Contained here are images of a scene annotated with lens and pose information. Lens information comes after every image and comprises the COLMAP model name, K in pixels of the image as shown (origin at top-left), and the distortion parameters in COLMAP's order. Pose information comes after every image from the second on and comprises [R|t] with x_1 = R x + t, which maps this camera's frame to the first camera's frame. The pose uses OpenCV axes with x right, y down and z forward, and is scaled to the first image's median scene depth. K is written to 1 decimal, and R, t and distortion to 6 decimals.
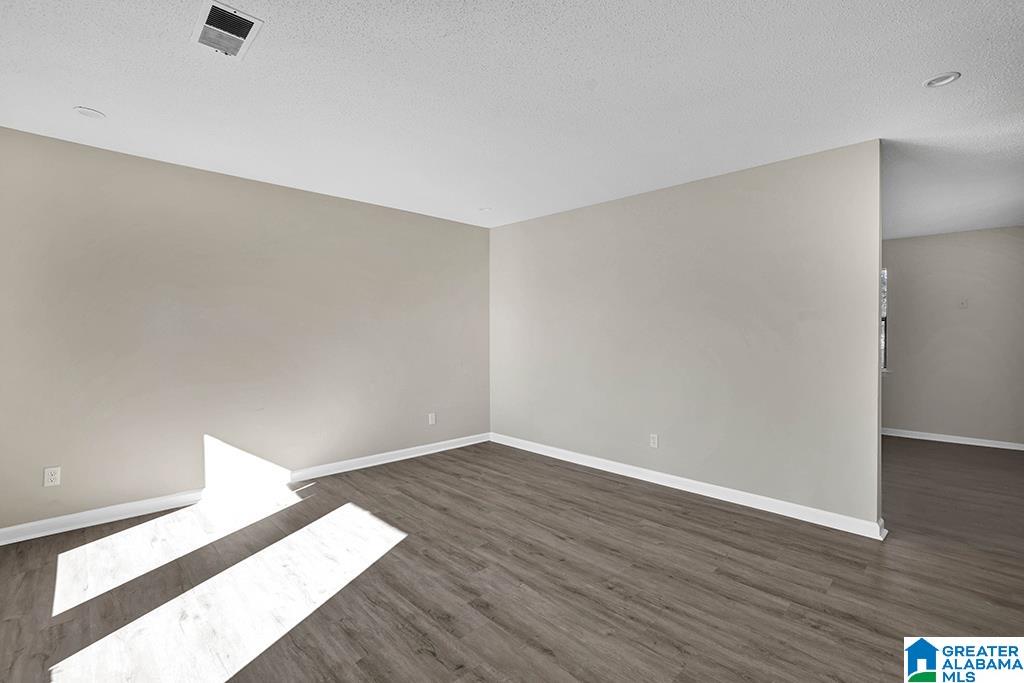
lens RADIAL K [[445.0, 0, 511.3], [0, 445.0, 338.4], [0, 0, 1]] dist [-0.000188, -0.000020]
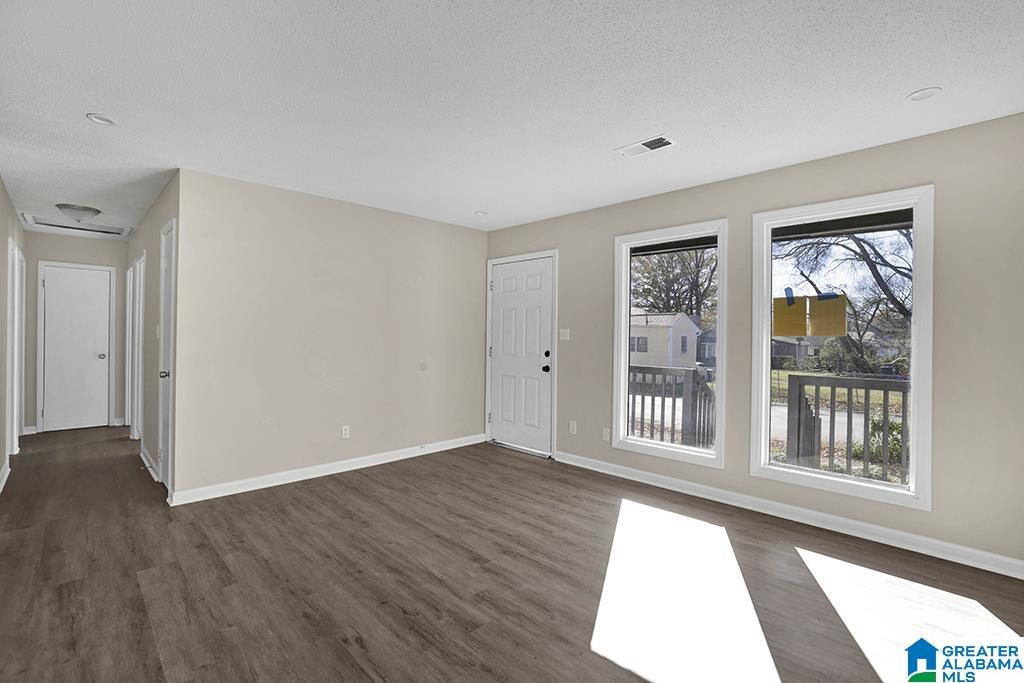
lens RADIAL K [[462.3, 0, 513.2], [0, 462.3, 336.9], [0, 0, 1]] dist [-0.022942, 0.002260]
pose [[-0.999915, -0.011359, -0.006369, -0.130900], [-0.011492, 0.999708, 0.021256, -0.030913], [0.006125, 0.021328, -0.999754, 2.033631]]
